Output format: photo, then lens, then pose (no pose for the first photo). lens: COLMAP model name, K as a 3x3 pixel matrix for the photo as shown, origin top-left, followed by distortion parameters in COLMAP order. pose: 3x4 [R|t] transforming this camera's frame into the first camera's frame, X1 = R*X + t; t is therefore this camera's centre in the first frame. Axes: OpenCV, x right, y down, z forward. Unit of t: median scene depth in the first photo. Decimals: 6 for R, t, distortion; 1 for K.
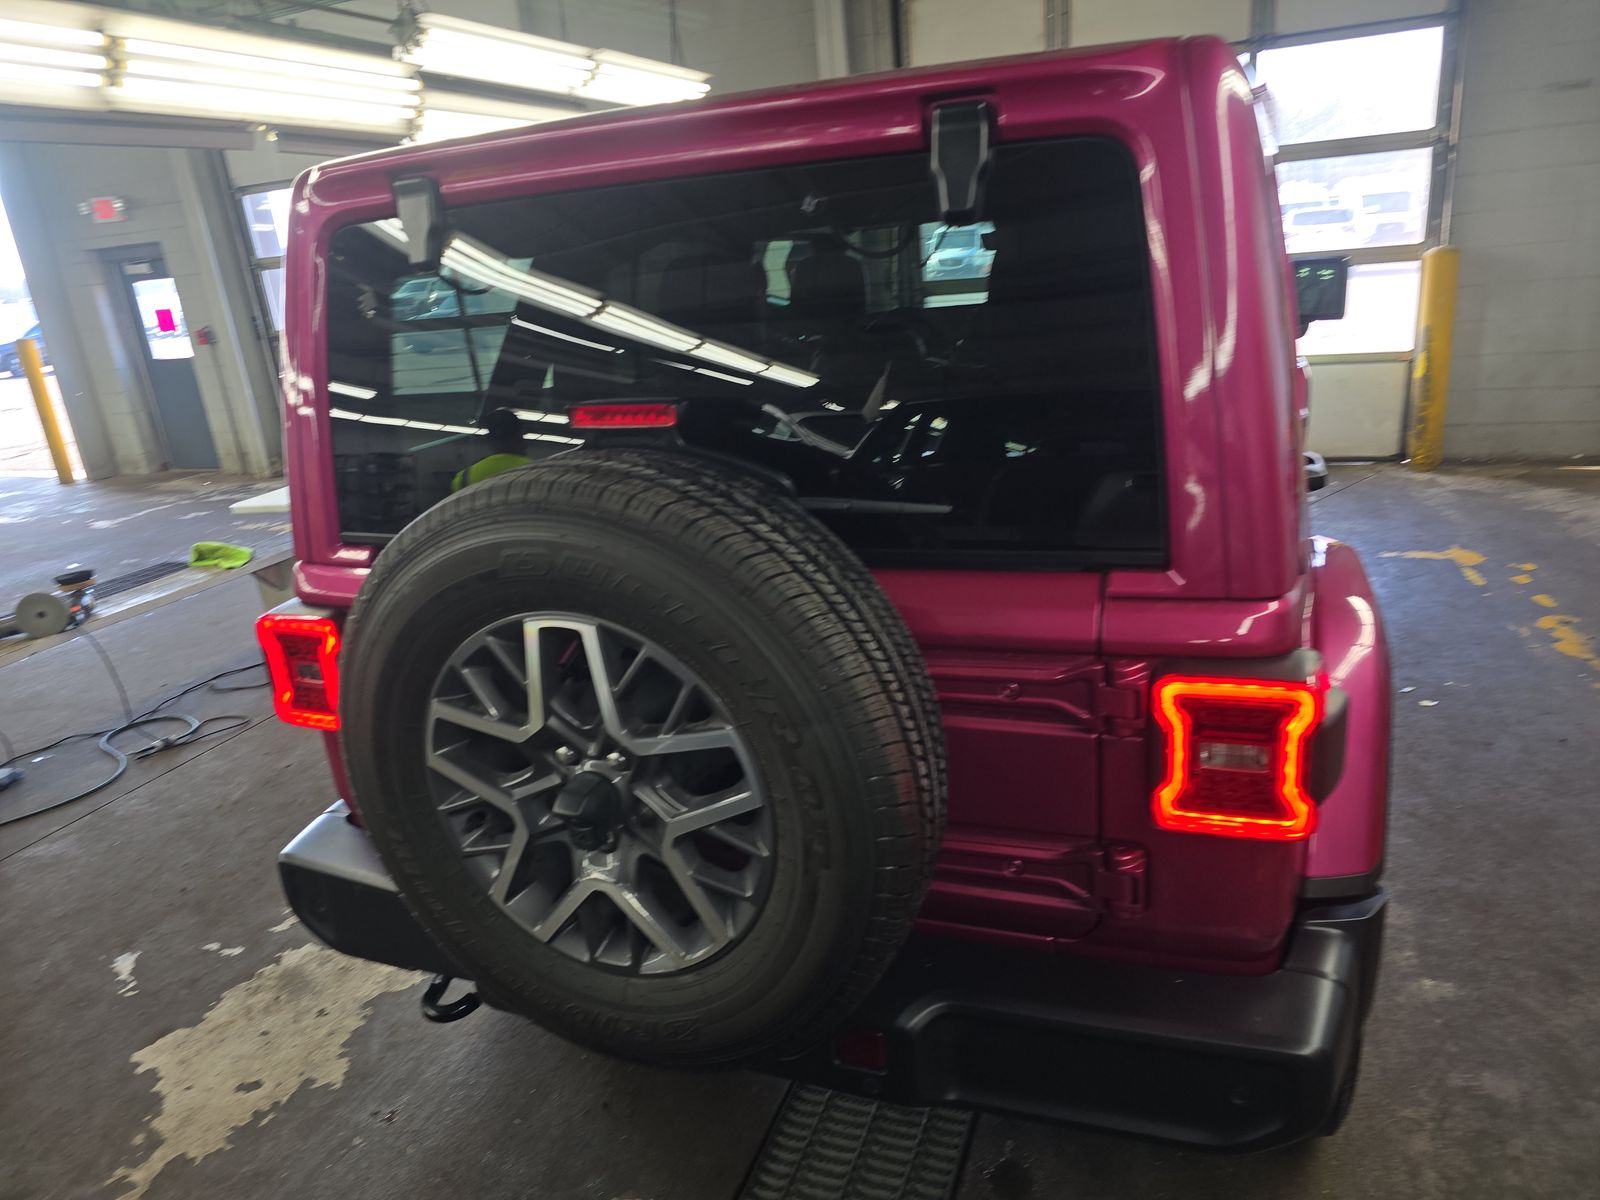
lens RADIAL K [[1096.6, 0, 809.3], [0, 1096.6, 609.3], [0, 0, 1]] dist [0.017673, -0.003824]
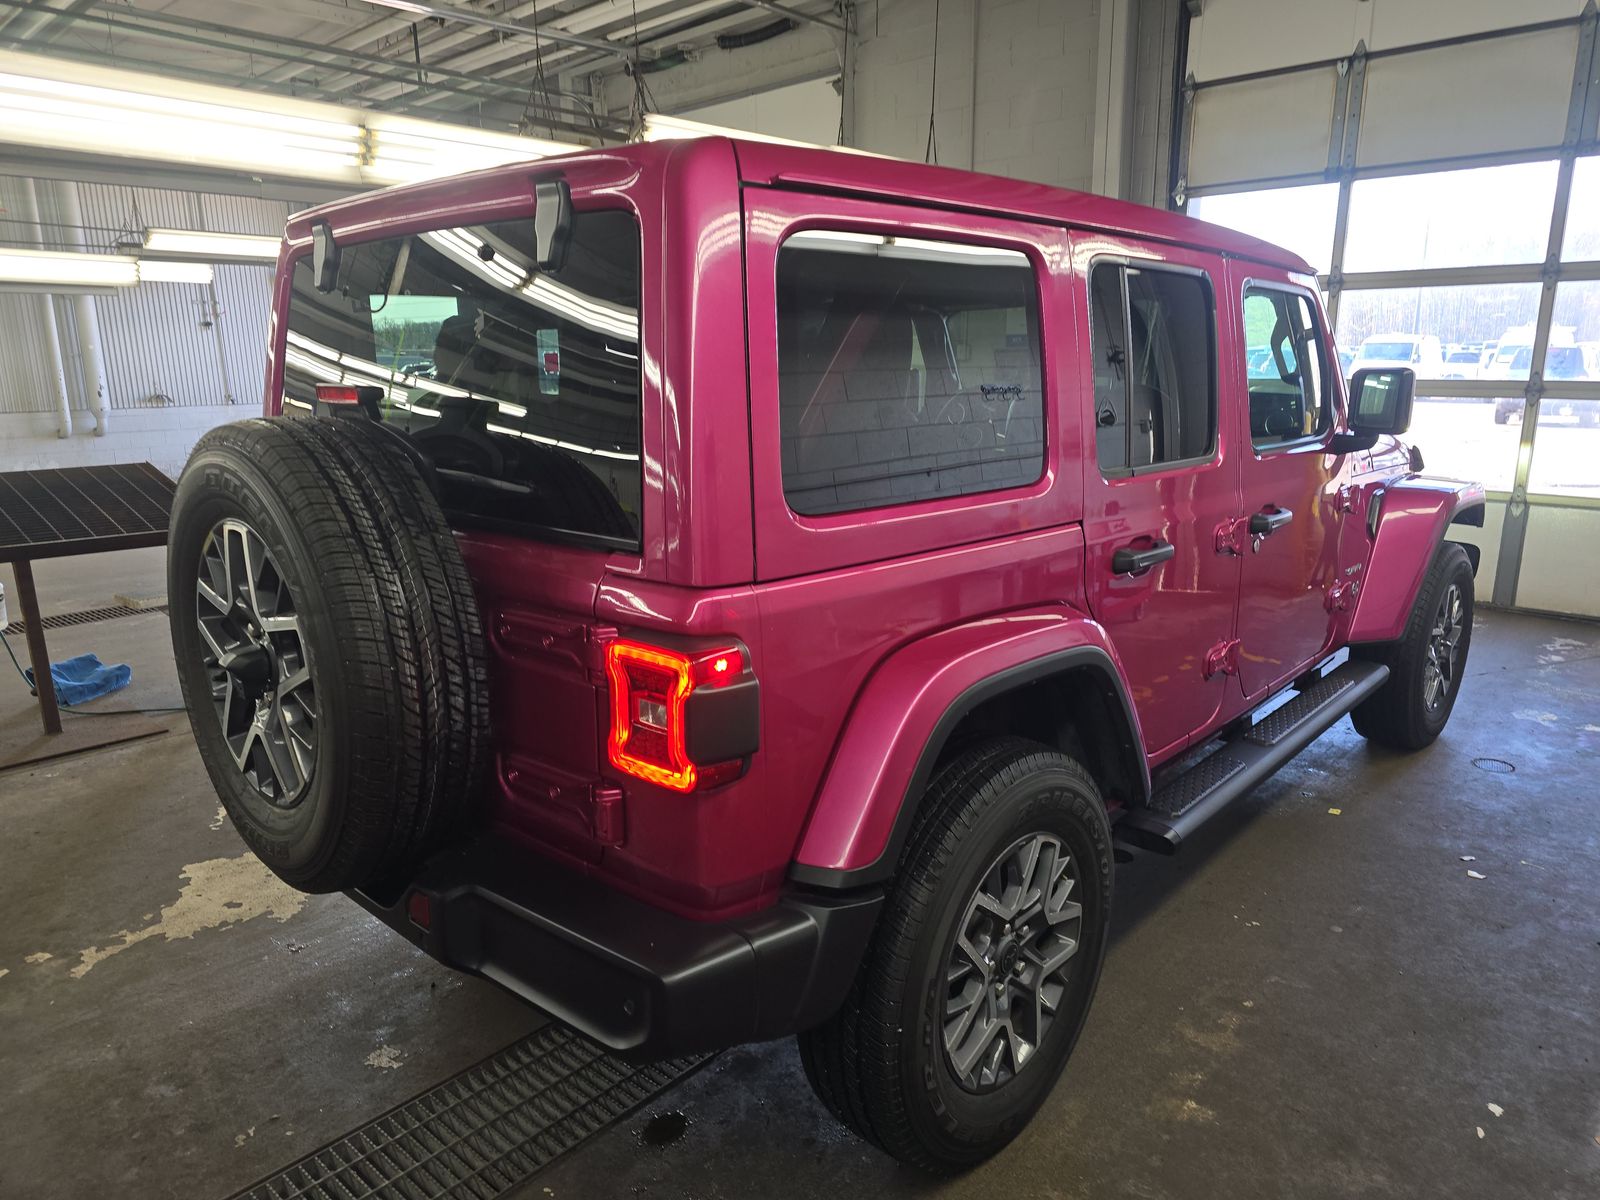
lens RADIAL K [[1096.6, 0, 799.9], [0, 1096.6, 595.0], [0, 0, 1]] dist [0.017673, -0.003824]
pose [[0.932994, 0.158727, -0.322998, 0.479206], [-0.186062, 0.980976, -0.055379, 0.022170], [0.308063, 0.111766, 0.944778, -0.061832]]
